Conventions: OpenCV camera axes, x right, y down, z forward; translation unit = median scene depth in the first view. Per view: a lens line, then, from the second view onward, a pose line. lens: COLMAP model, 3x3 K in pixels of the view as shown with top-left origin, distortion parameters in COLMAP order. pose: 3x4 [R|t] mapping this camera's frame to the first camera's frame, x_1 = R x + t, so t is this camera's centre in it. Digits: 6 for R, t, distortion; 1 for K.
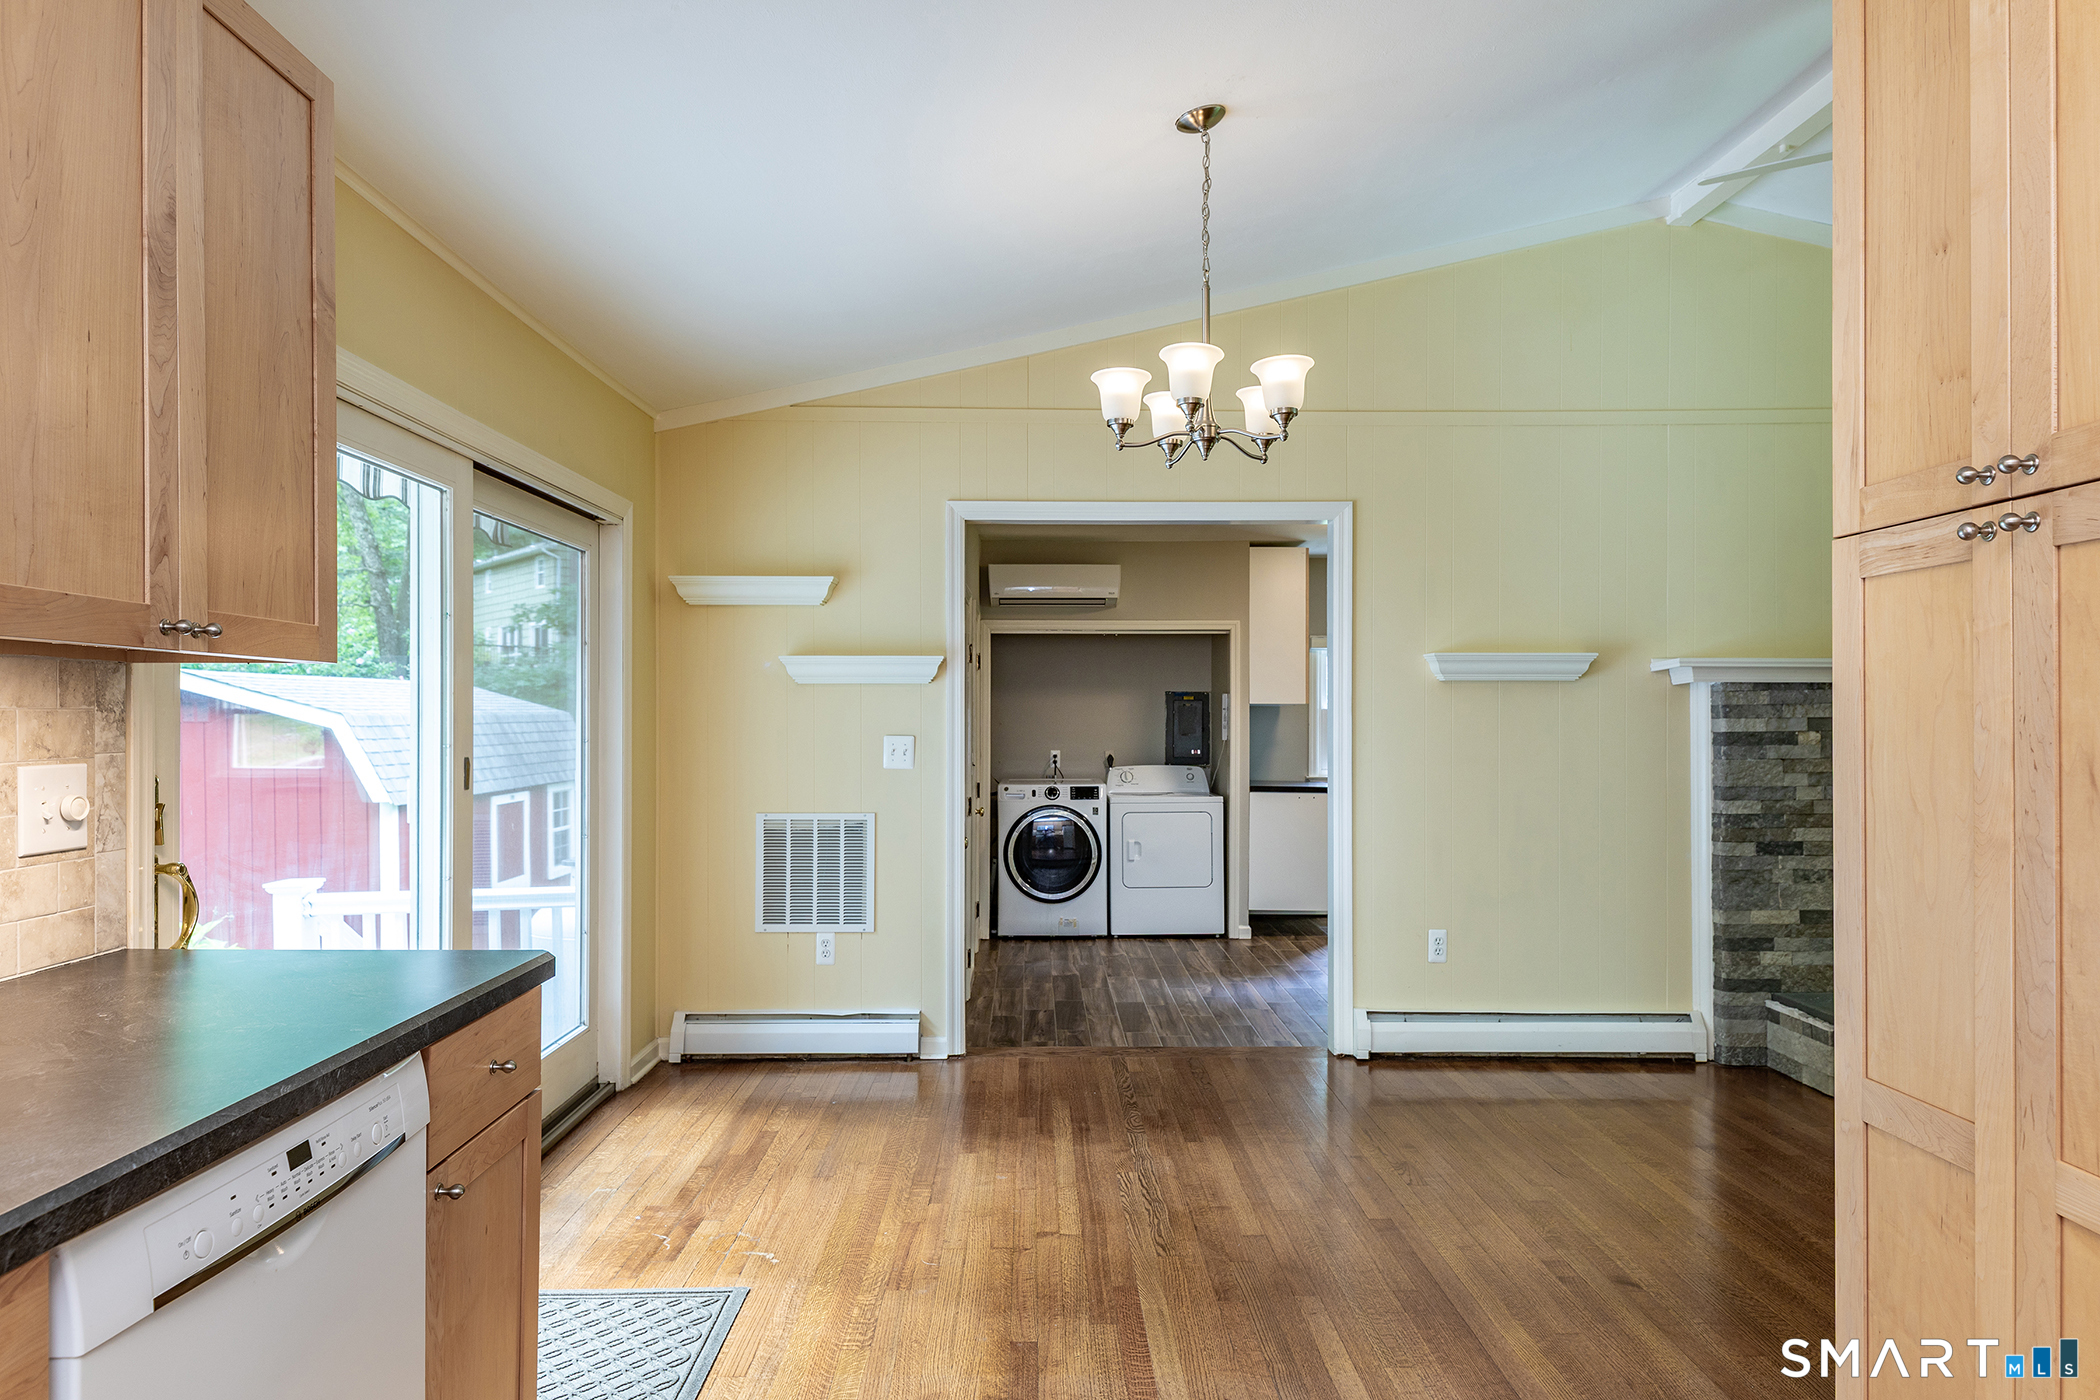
lens RADIAL K [[1303.7, 0, 1029.7], [0, 1303.7, 712.9], [0, 0, 1]] dist [0.011580, 0.000064]
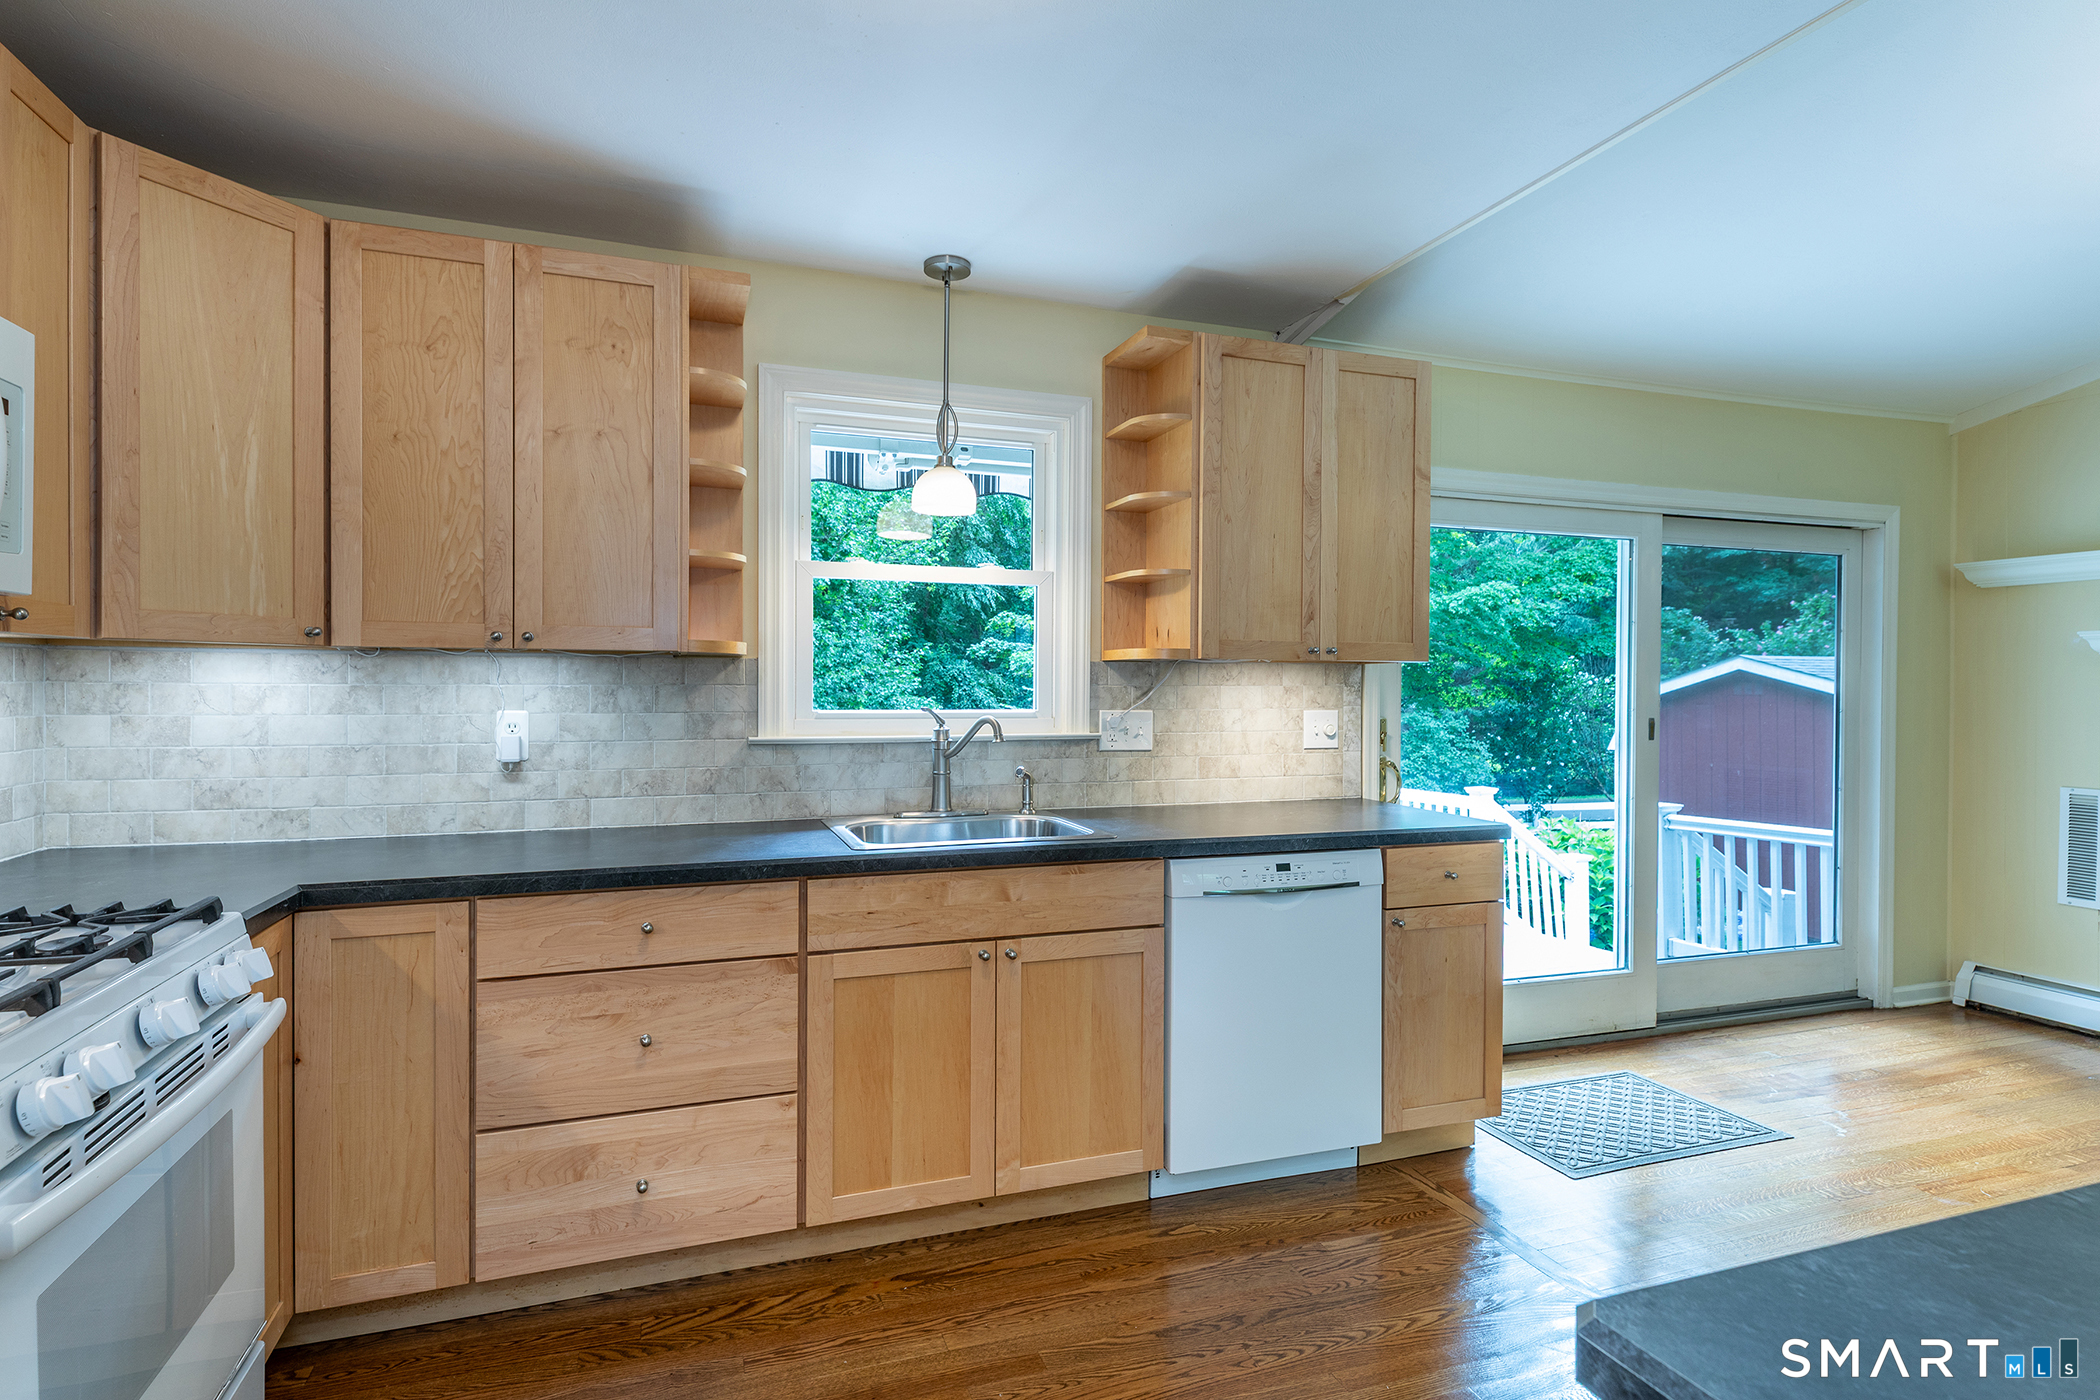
lens RADIAL K [[1042.6, 0, 1041.4], [0, 1042.6, 690.6], [0, 0, 1]] dist [0.003201, -0.000094]
pose [[0.317740, 0.002104, -0.948176, 0.321954], [-0.000517, 0.999998, 0.002046, 0.000832], [0.948178, -0.000160, 0.317740, -0.014480]]
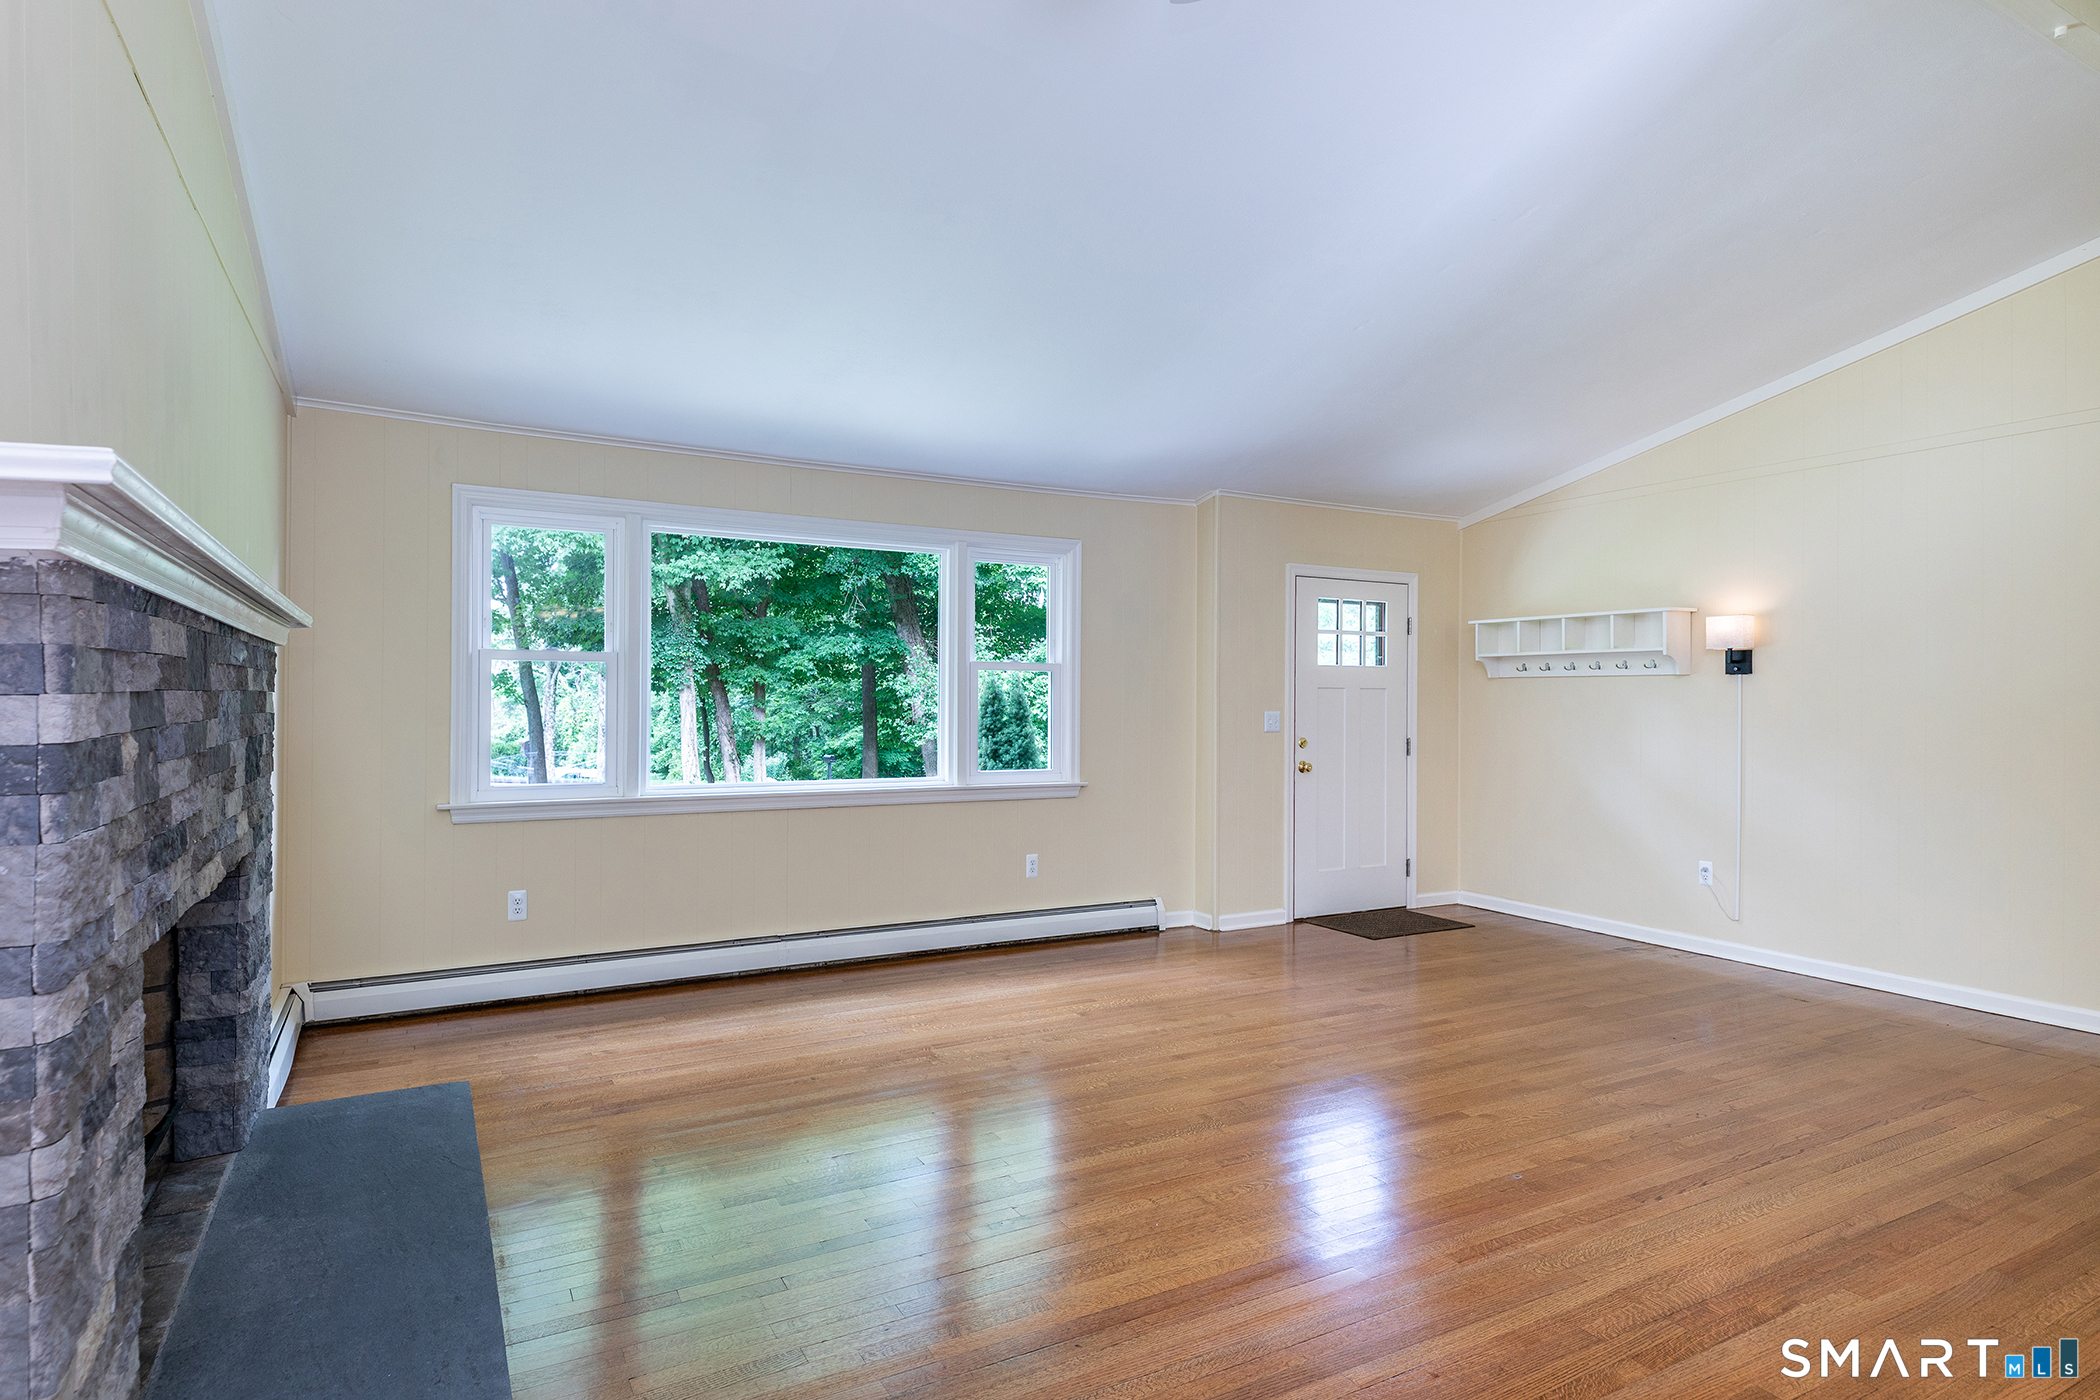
lens RADIAL K [[1118.6, 0, 1066.8], [0, 1118.6, 699.4], [0, 0, 1]] dist [0.037860, -0.019048]
pose [[-0.487351, -0.003983, 0.873197, 0.218856], [-0.010478, 0.999944, -0.001287, 0.003227], [-0.873143, -0.009776, -0.487365, 0.931820]]
